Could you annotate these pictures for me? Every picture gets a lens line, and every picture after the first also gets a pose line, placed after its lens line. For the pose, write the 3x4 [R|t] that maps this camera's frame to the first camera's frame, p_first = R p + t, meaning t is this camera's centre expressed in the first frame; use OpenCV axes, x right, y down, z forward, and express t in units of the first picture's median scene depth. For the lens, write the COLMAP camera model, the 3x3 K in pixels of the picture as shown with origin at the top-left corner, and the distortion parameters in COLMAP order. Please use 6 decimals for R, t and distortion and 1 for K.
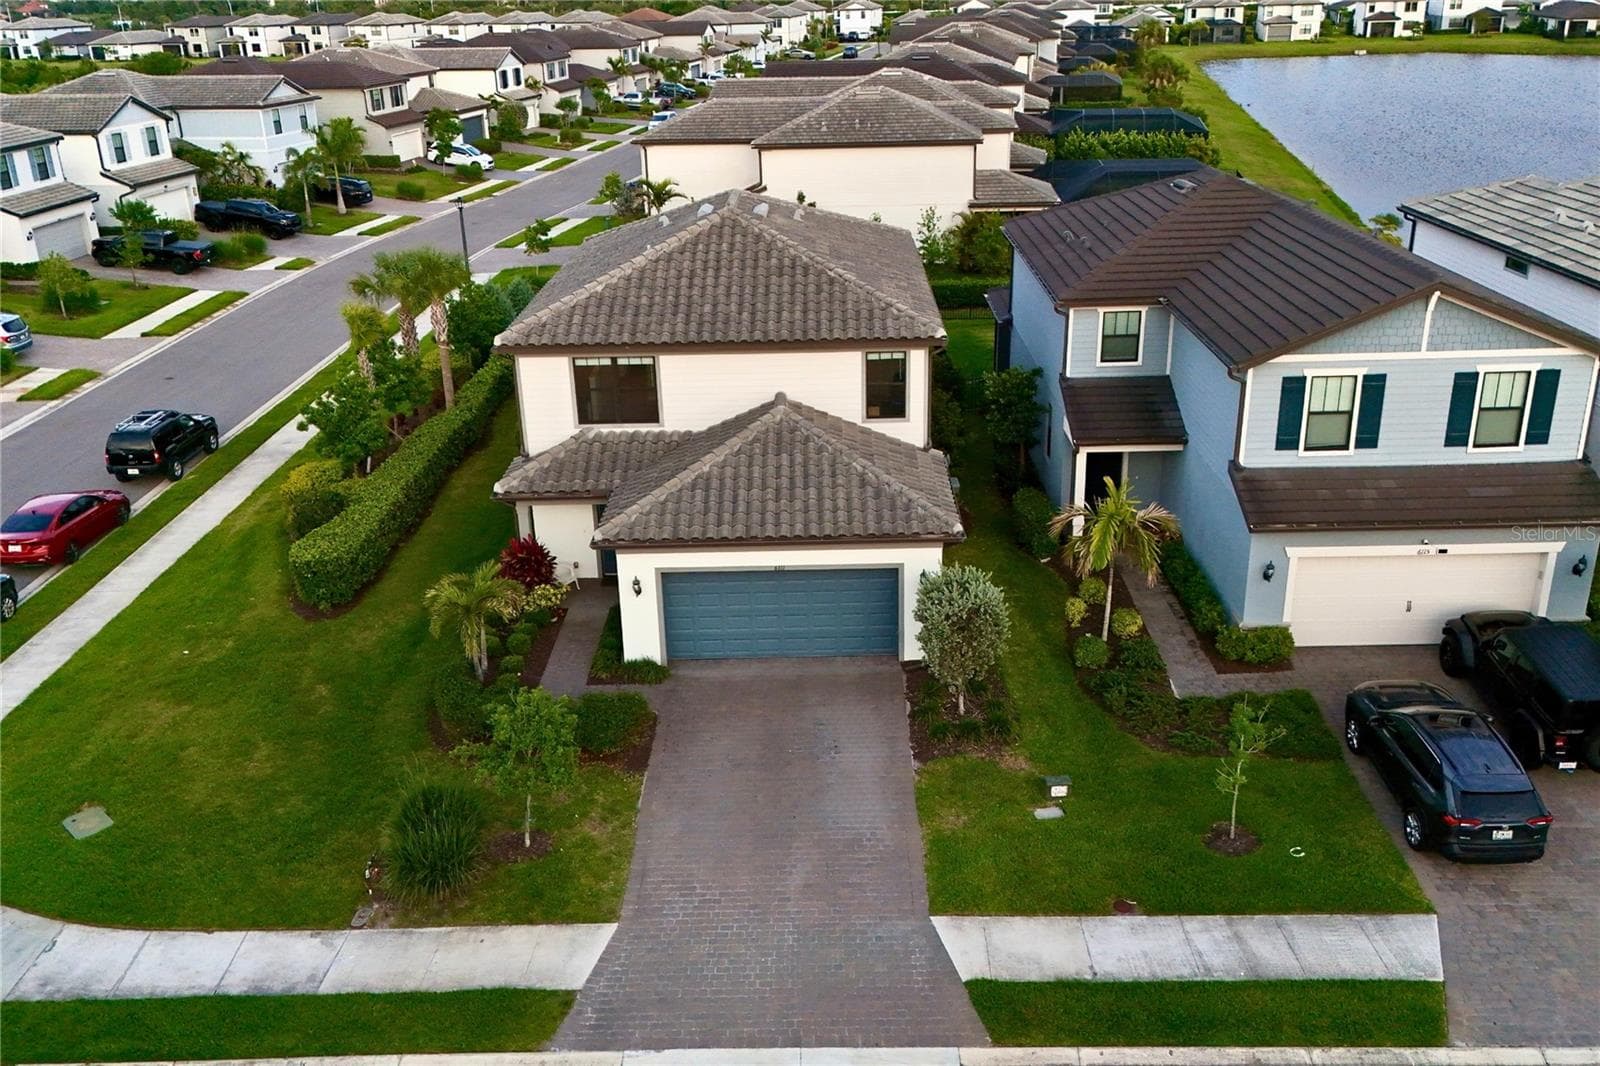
lens RADIAL K [[1390.0, 0, 798.5], [0, 1390.0, 536.3], [0, 0, 1]] dist [0.058576, -0.048905]
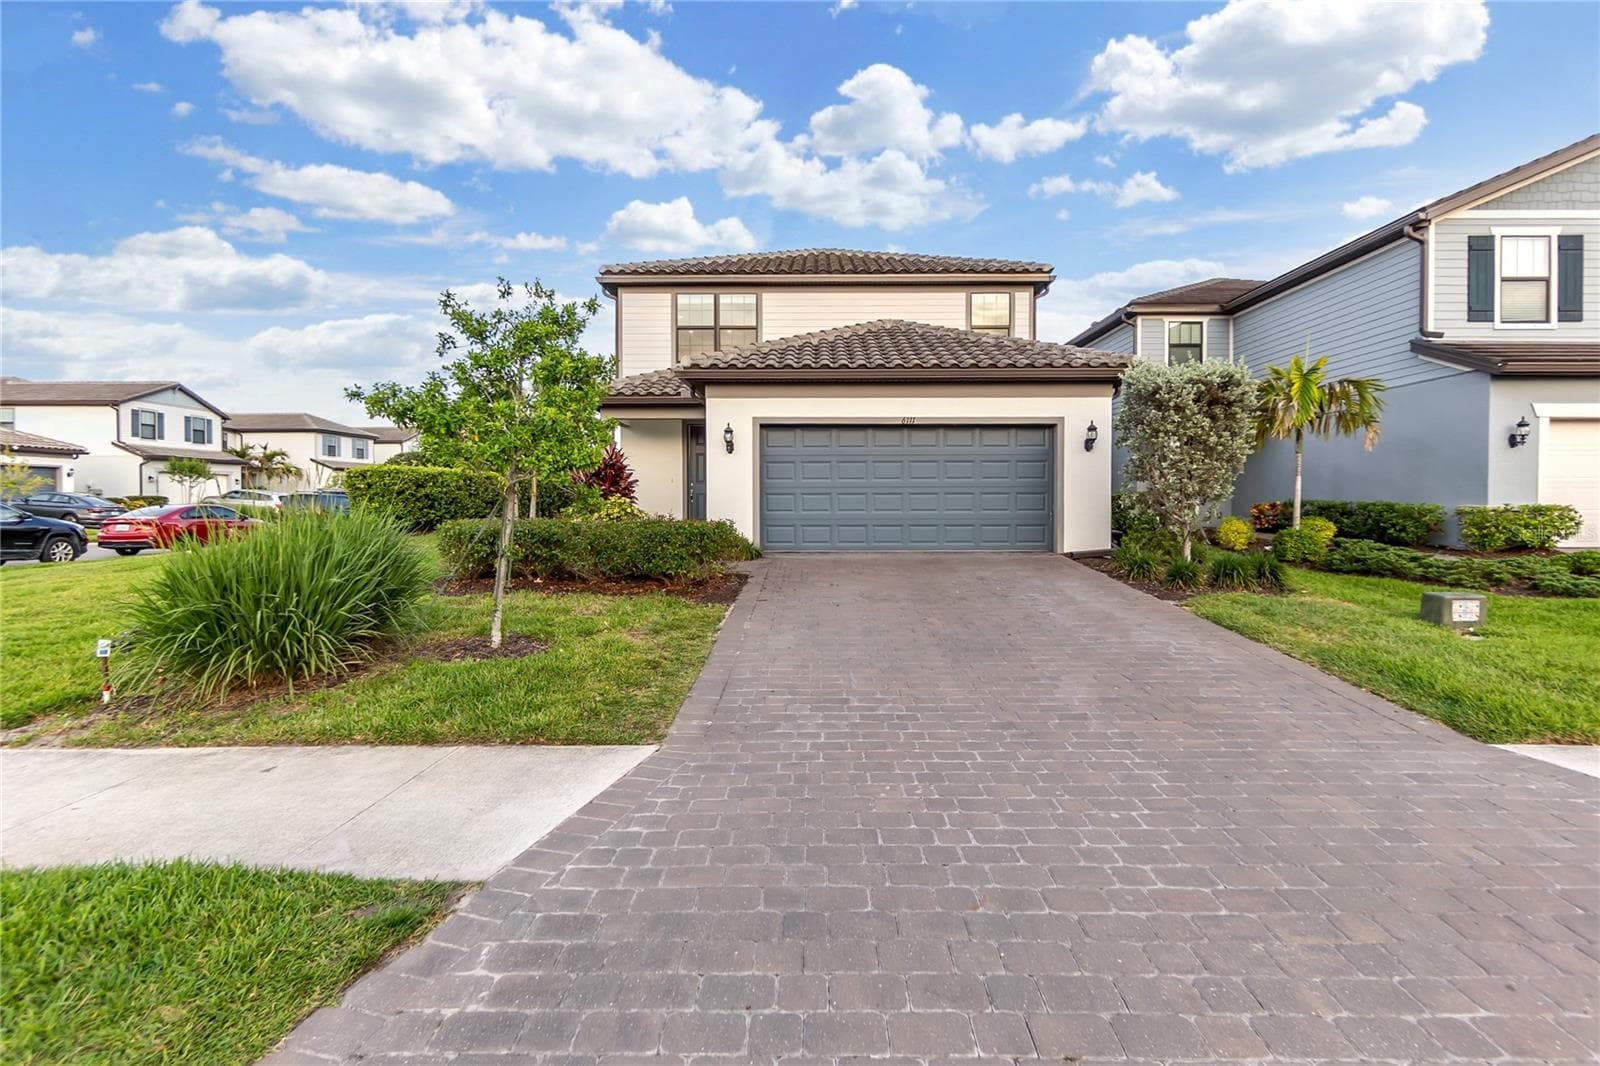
lens RADIAL K [[733.4, 0, 805.2], [0, 733.4, 512.0], [0, 0, 1]] dist [-0.001882, 0.001266]
pose [[0.999686, 0.025033, -0.001087, -0.069605], [-0.023760, 0.933288, -0.358343, 0.220537], [-0.007956, 0.358256, 0.933590, 0.607294]]
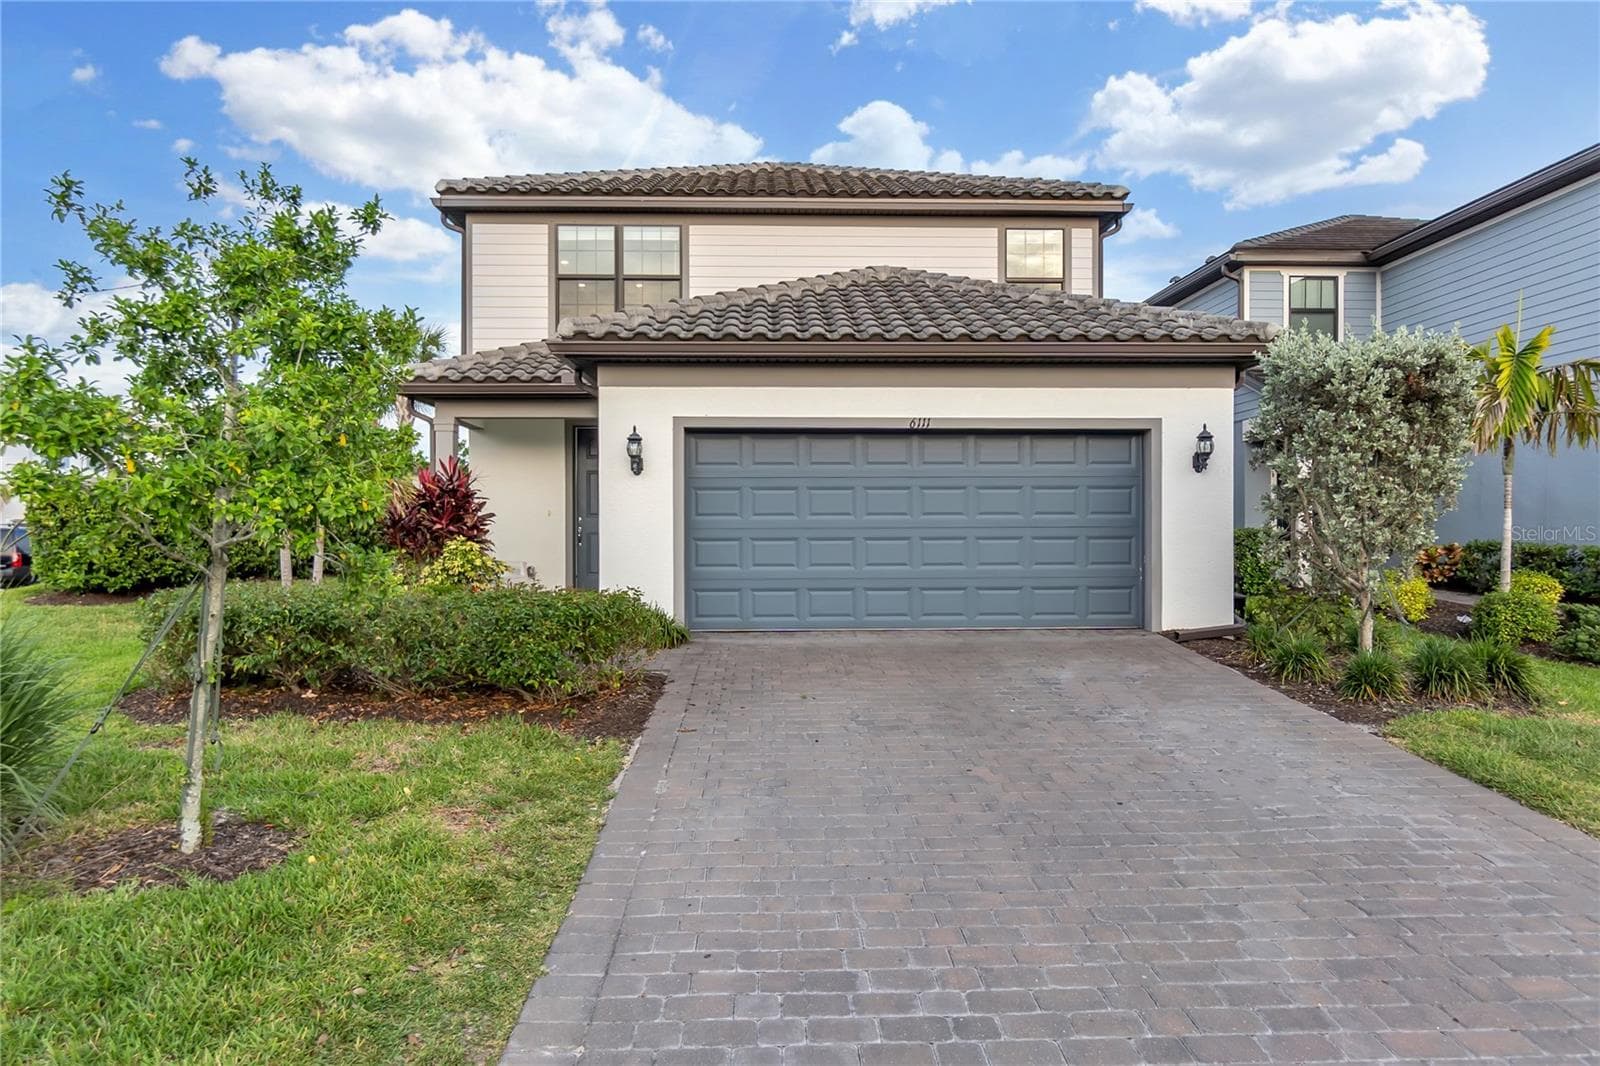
lens RADIAL K [[1017.1, 0, 789.4], [0, 1017.1, 544.5], [0, 0, 1]] dist [-0.006381, 0.007173]
pose [[0.999006, 0.023835, 0.037671, -0.072386], [-0.008804, 0.933907, -0.357408, 0.193823], [-0.043700, 0.356721, 0.933188, 0.652363]]
